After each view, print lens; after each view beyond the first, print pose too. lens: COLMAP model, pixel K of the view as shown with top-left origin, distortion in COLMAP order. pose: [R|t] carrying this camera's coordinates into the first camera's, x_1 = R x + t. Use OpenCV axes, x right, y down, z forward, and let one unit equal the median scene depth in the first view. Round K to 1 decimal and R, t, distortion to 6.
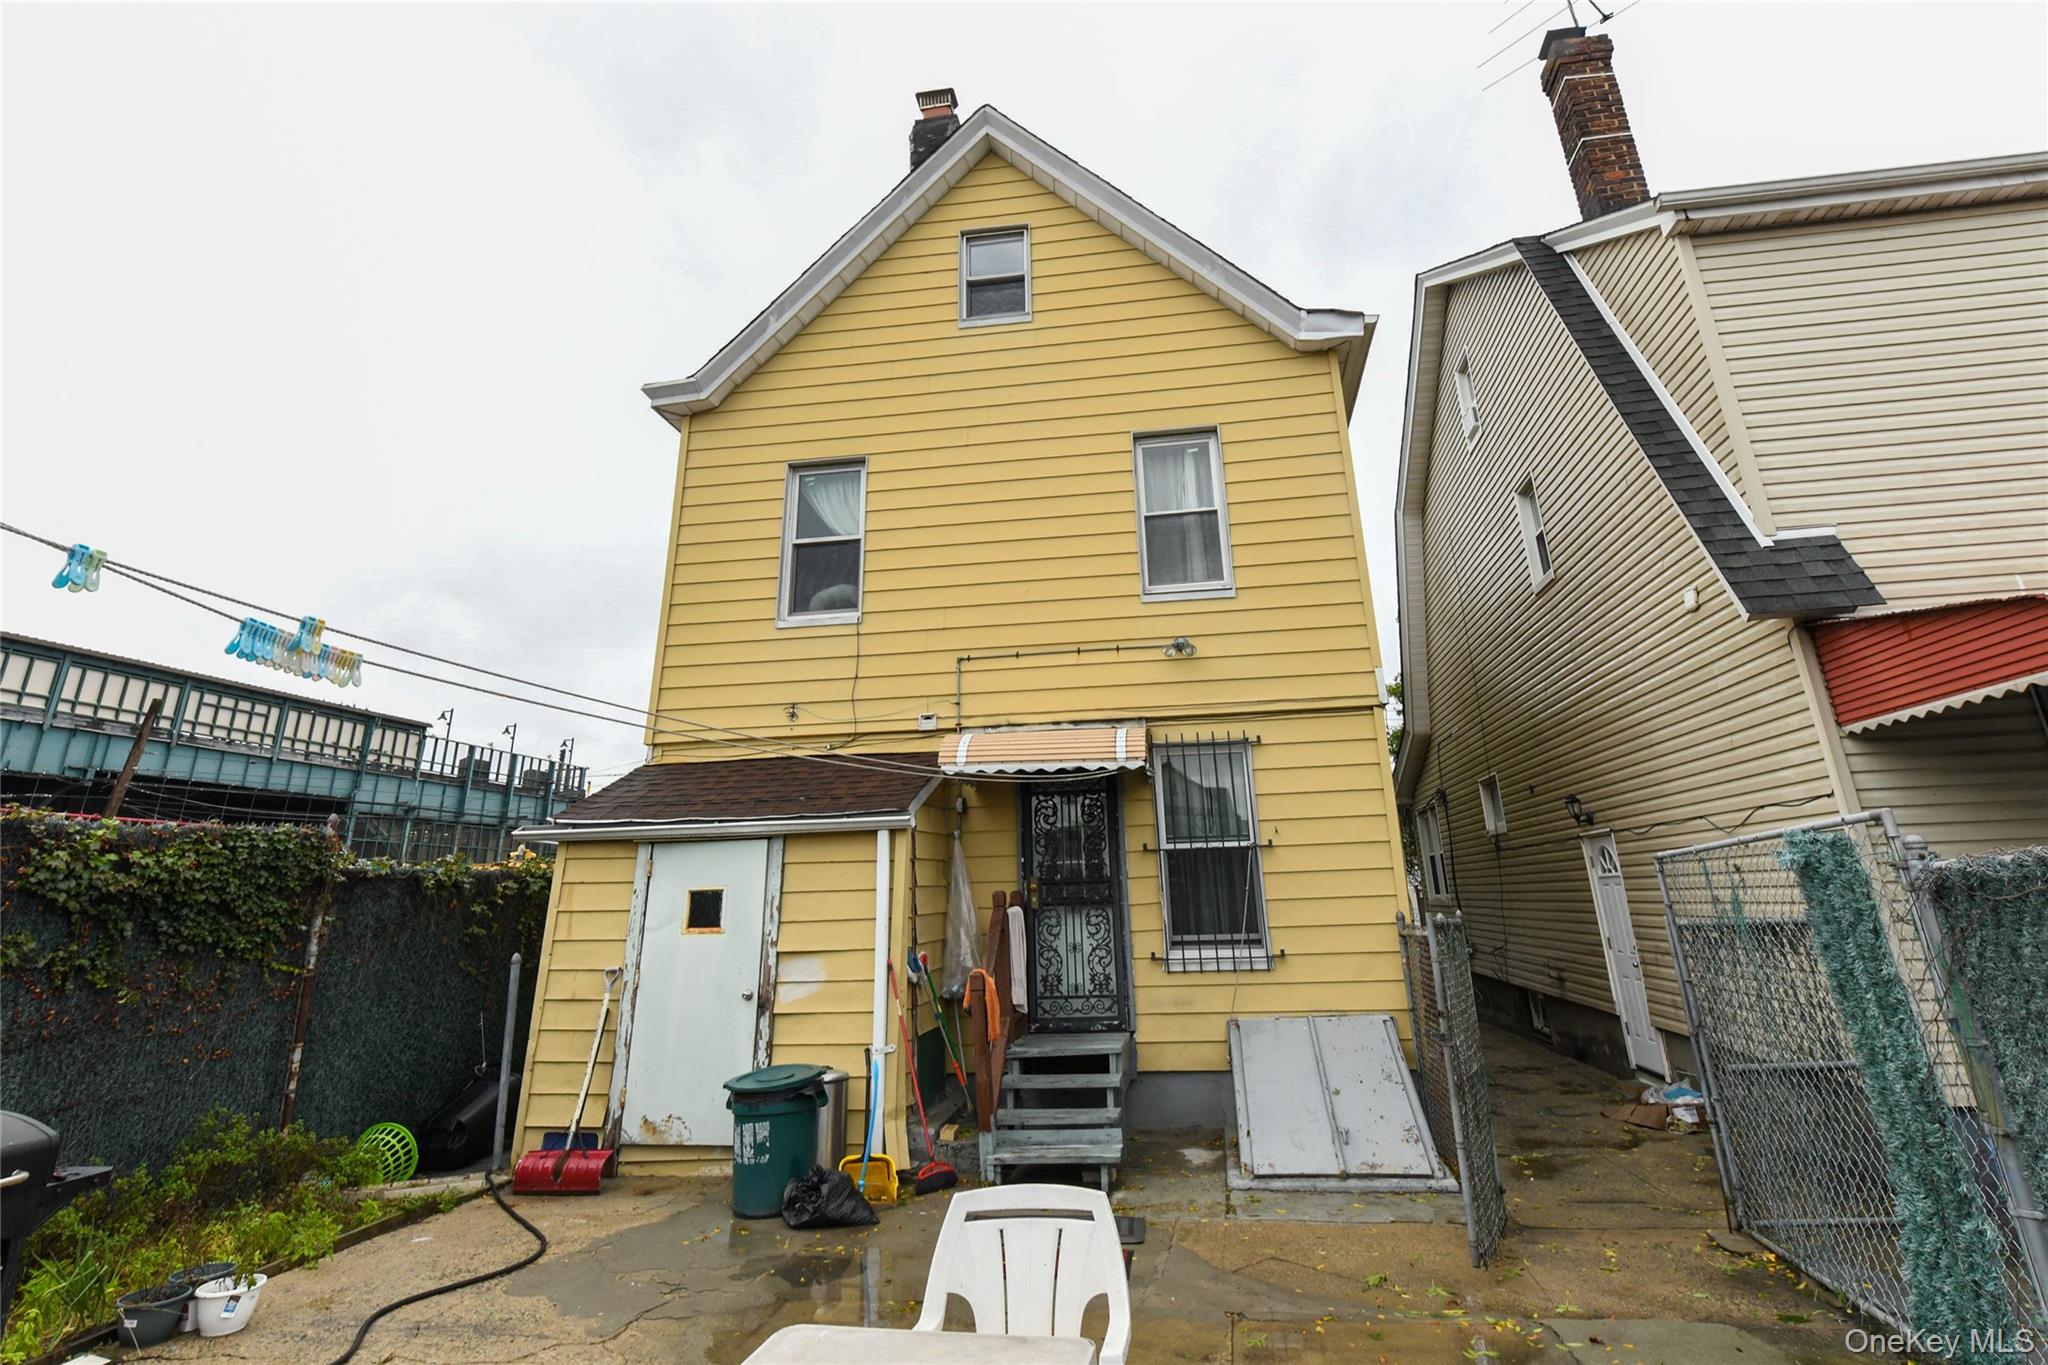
lens RADIAL K [[1083.5, 0, 1020.8], [0, 1083.5, 521.8], [0, 0, 1]] dist [0.002772, -0.001466]
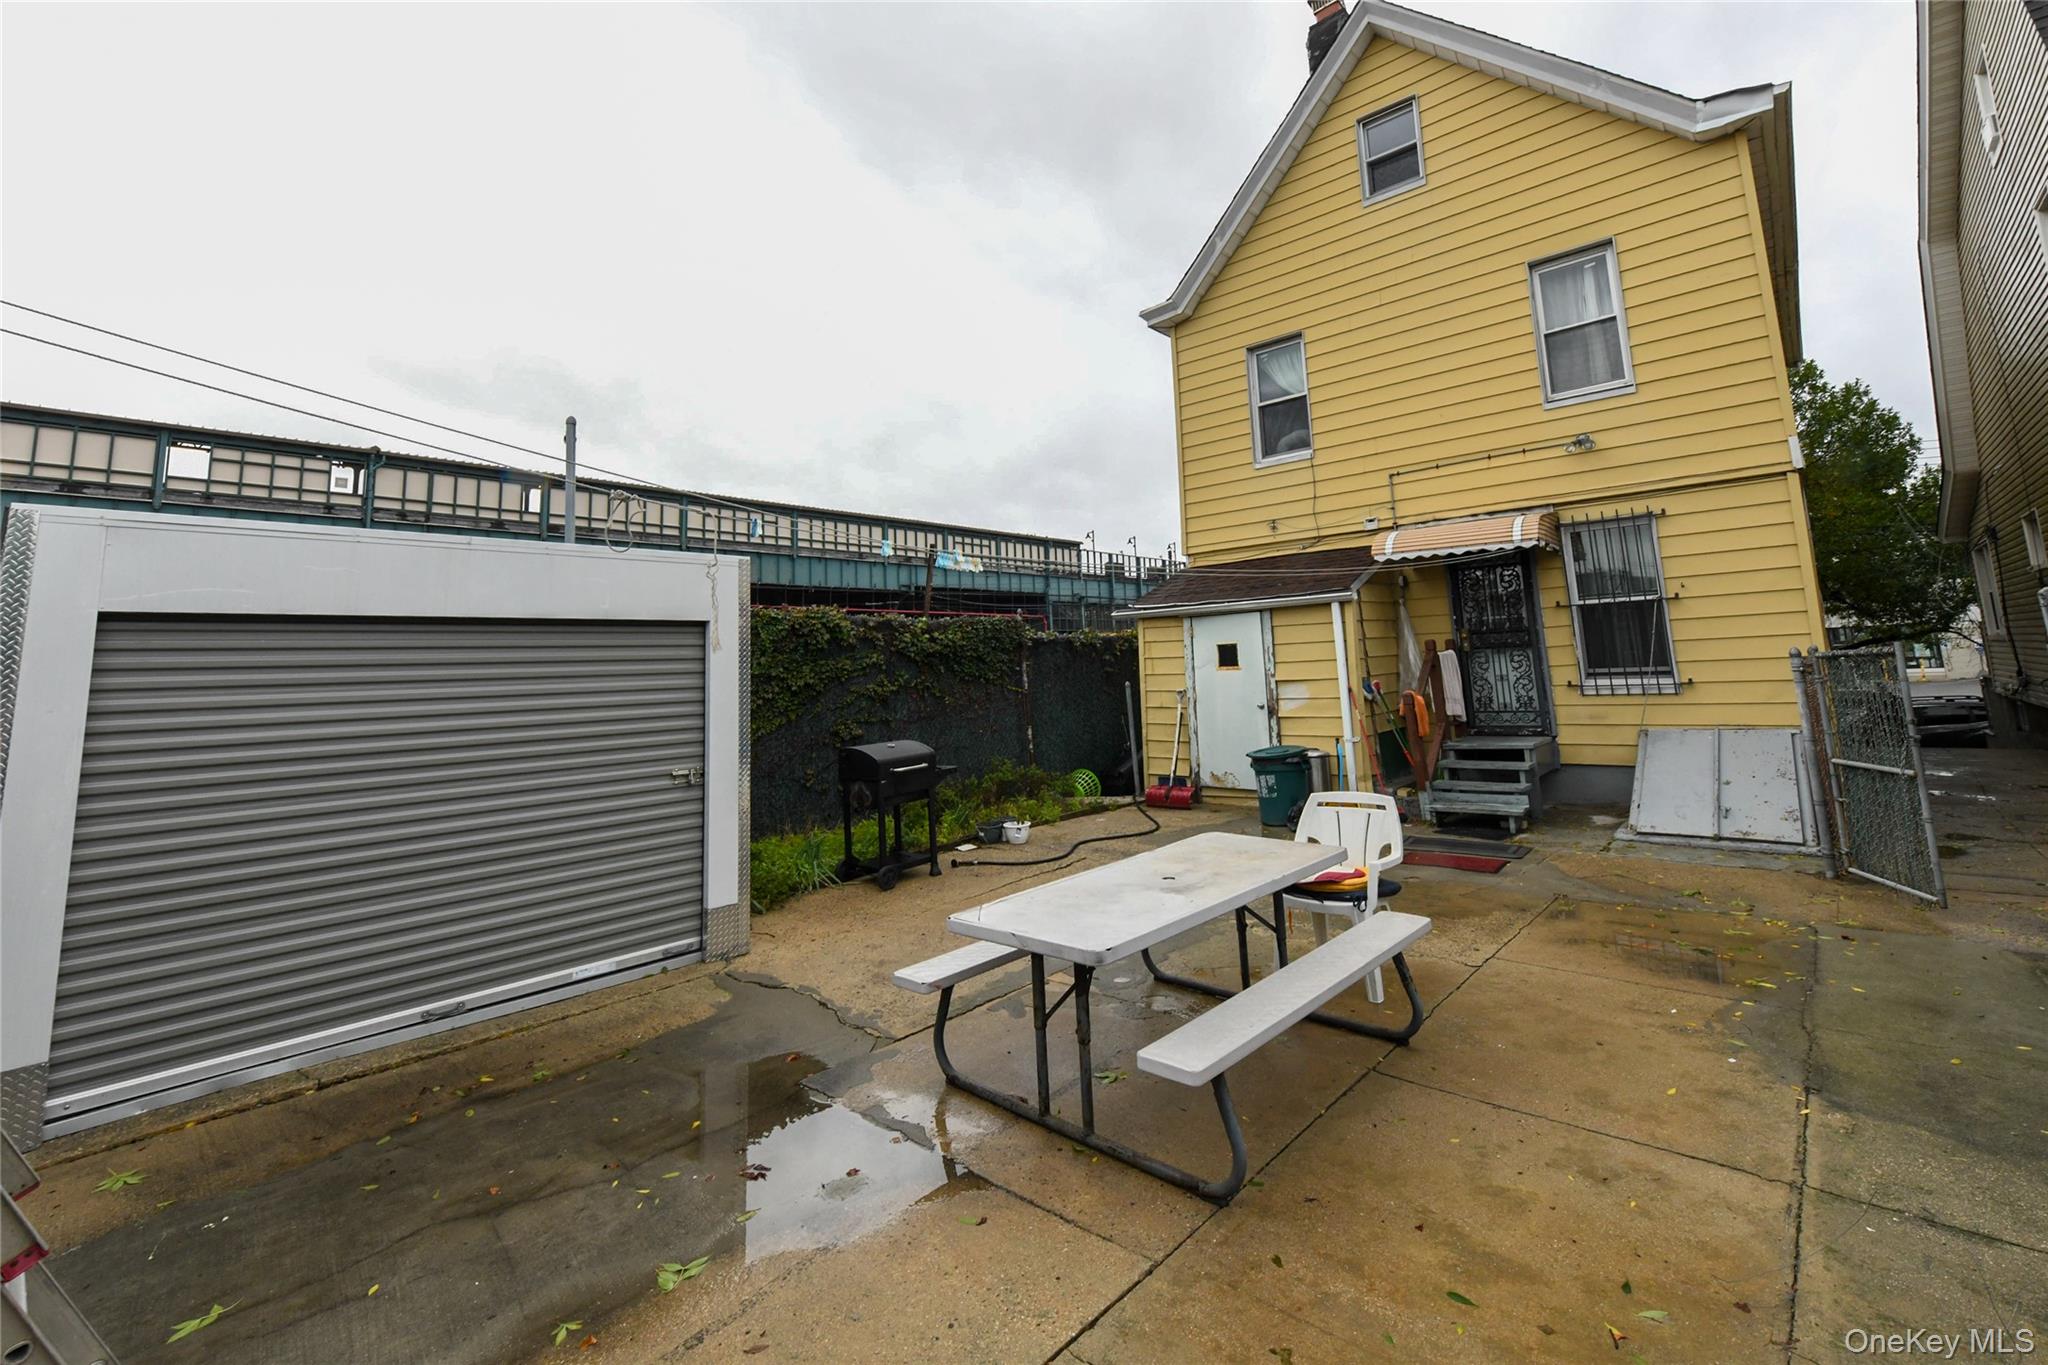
lens RADIAL K [[864.6, 0, 1033.5], [0, 864.6, 700.8], [0, 0, 1]] dist [0.004904, -0.000055]
pose [[0.845266, 0.010861, -0.534235, 0.140871], [0.194543, 0.924921, 0.326609, -0.048700], [0.497673, -0.380004, 0.779692, -0.149243]]
